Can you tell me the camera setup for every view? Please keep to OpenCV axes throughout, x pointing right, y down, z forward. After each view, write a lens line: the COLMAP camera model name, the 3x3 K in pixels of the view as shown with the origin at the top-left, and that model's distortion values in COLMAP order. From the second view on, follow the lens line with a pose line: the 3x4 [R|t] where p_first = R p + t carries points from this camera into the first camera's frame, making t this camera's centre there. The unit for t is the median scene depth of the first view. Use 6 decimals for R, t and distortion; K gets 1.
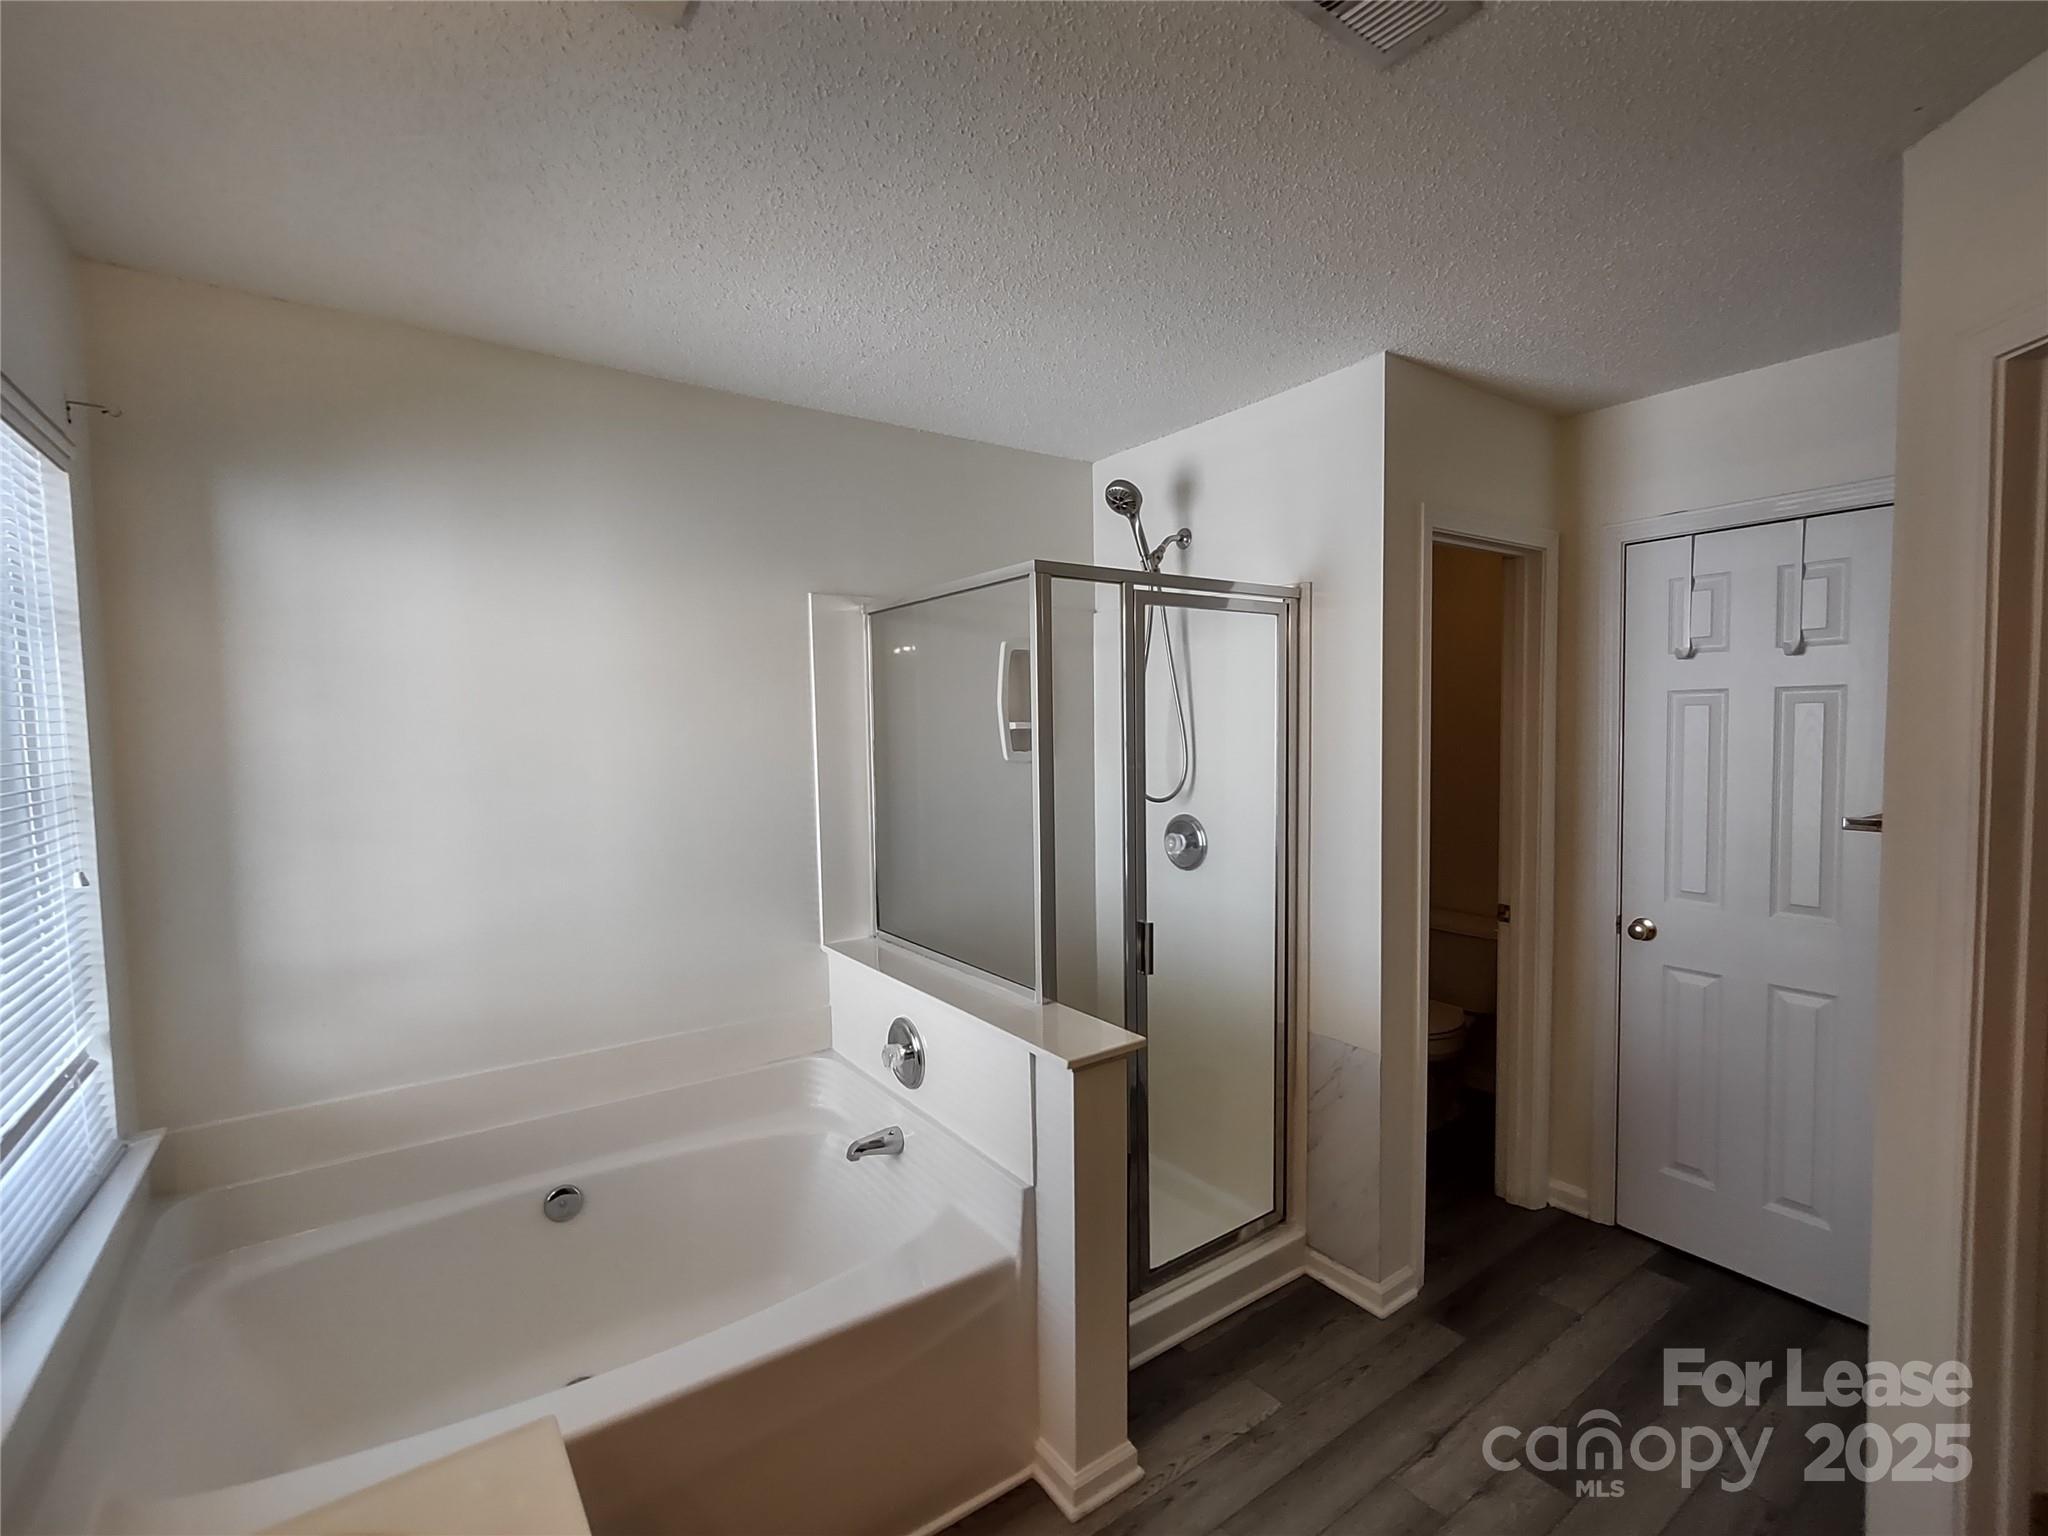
lens RADIAL K [[932.4, 0, 1026.7], [0, 932.4, 768.4], [0, 0, 1]] dist [-0.001495, 0.000152]
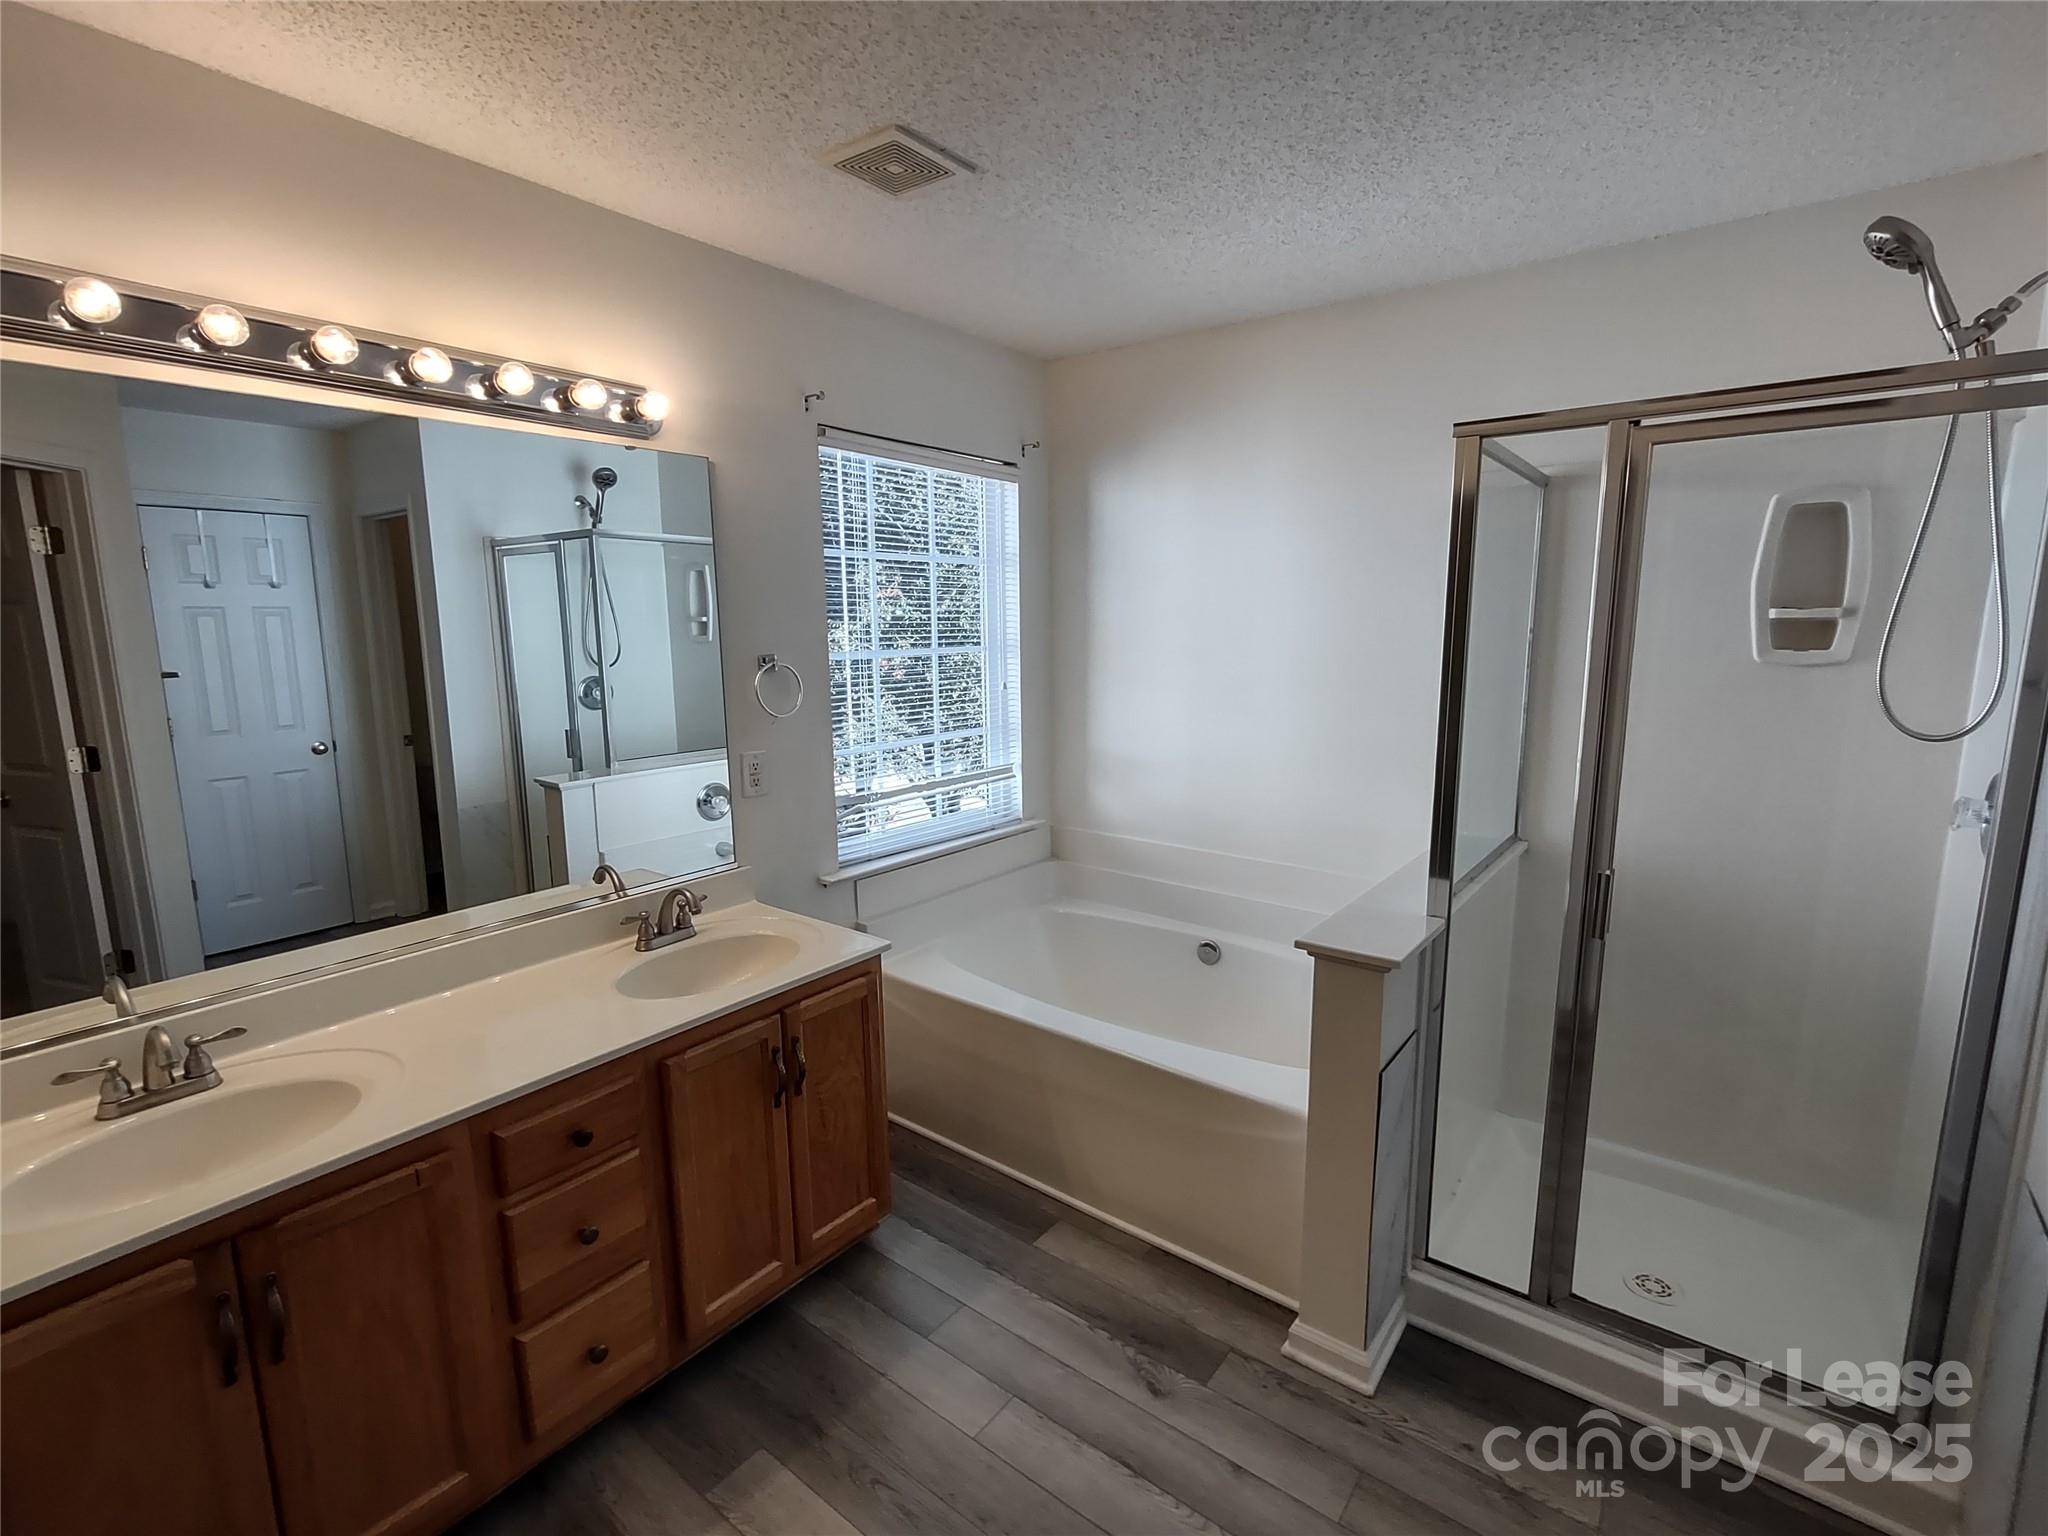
lens RADIAL K [[932.4, 0, 1024.5], [0, 932.4, 770.8], [0, 0, 1]] dist [-0.001495, 0.000152]
pose [[0.285726, 0.169728, -0.943161, 0.585639], [-0.044385, 0.985478, 0.163897, -0.021319], [0.957283, -0.004968, 0.289110, 0.263827]]
